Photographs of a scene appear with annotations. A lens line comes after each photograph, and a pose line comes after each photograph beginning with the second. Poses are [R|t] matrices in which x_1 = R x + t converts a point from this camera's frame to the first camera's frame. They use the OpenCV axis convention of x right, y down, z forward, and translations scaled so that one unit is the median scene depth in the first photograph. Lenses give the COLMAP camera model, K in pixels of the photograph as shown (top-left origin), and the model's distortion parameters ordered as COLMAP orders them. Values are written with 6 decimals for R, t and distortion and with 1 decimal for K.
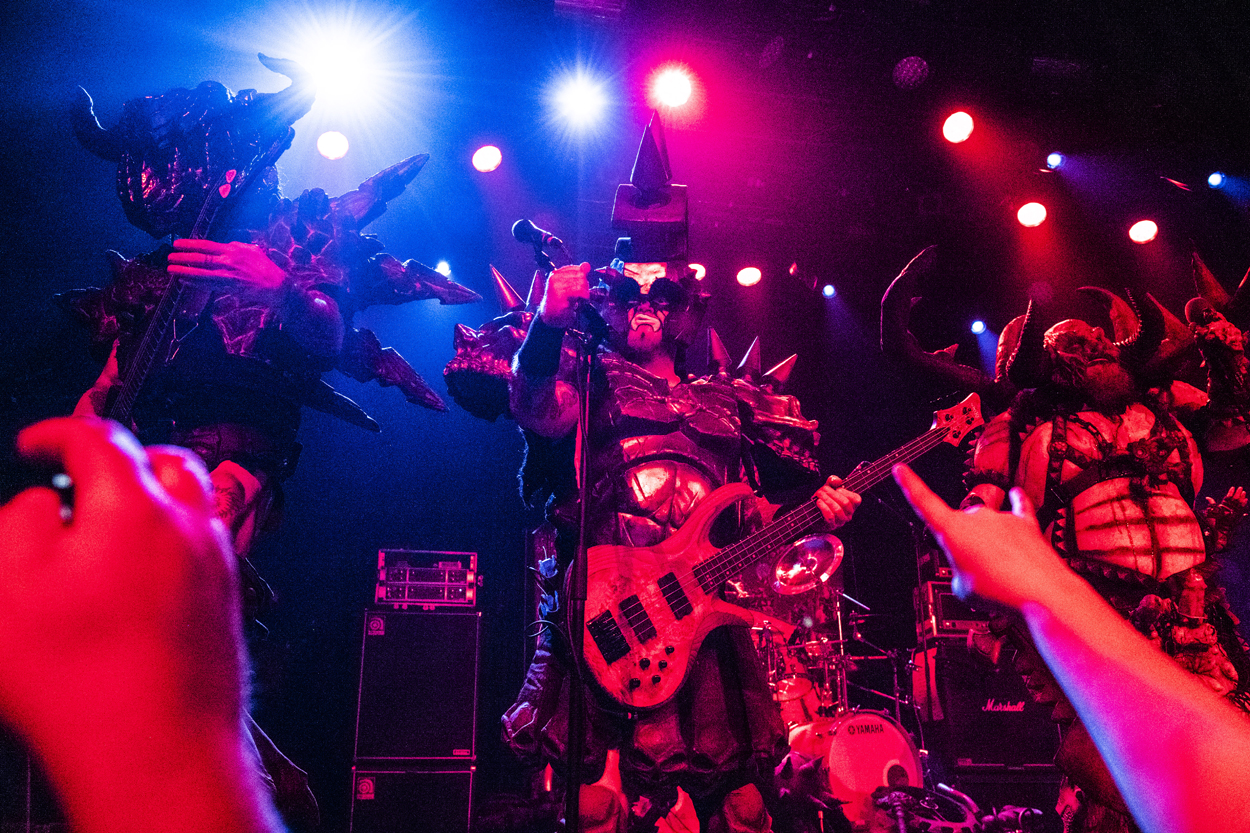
lens RADIAL K [[1139.9, 0, 619.4], [0, 1139.9, 420.0], [0, 0, 1]] dist [-0.004163, -0.011607]
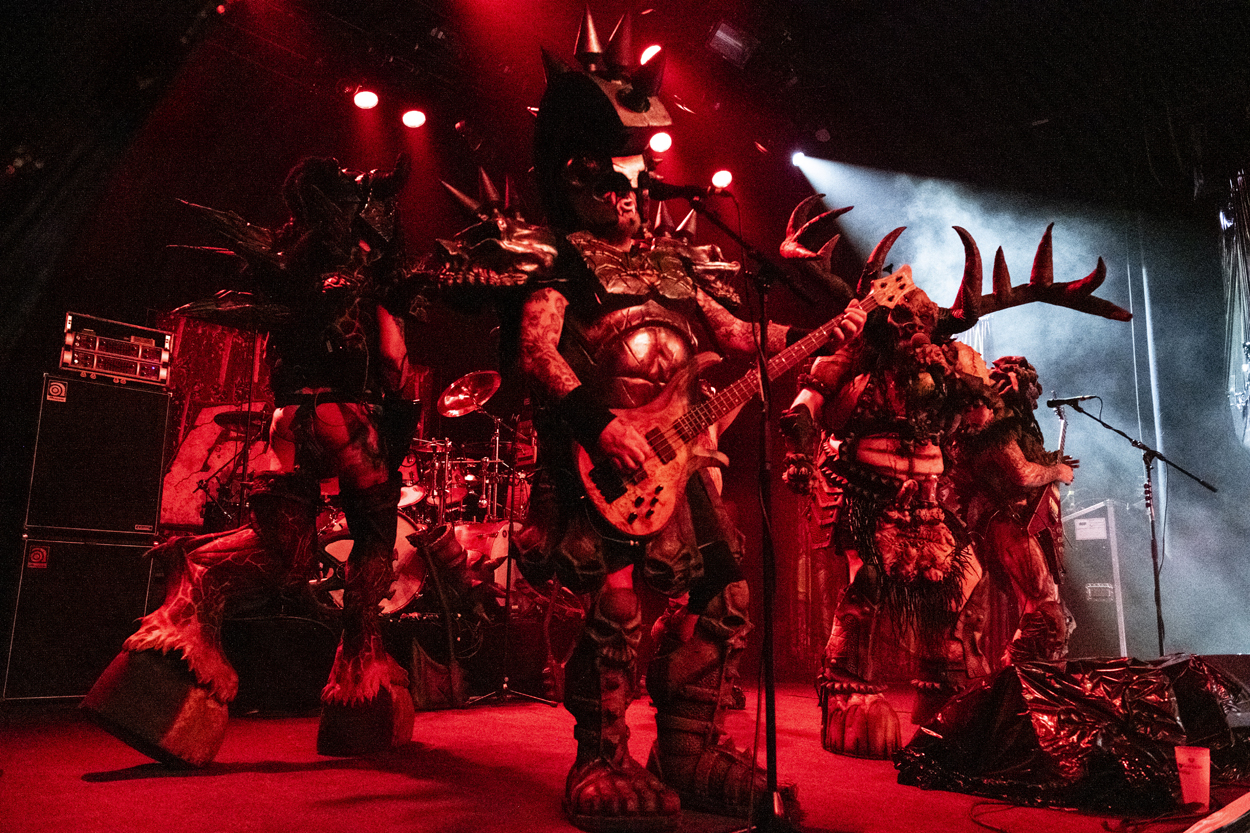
lens RADIAL K [[963.8, 0, 627.8], [0, 963.8, 417.6], [0, 0, 1]] dist [-0.009659, -0.000888]
pose [[0.842249, 0.134842, 0.521952, -0.219034], [-0.219980, 0.969901, 0.104406, 0.013800], [-0.492164, -0.202755, 0.846561, 0.084285]]
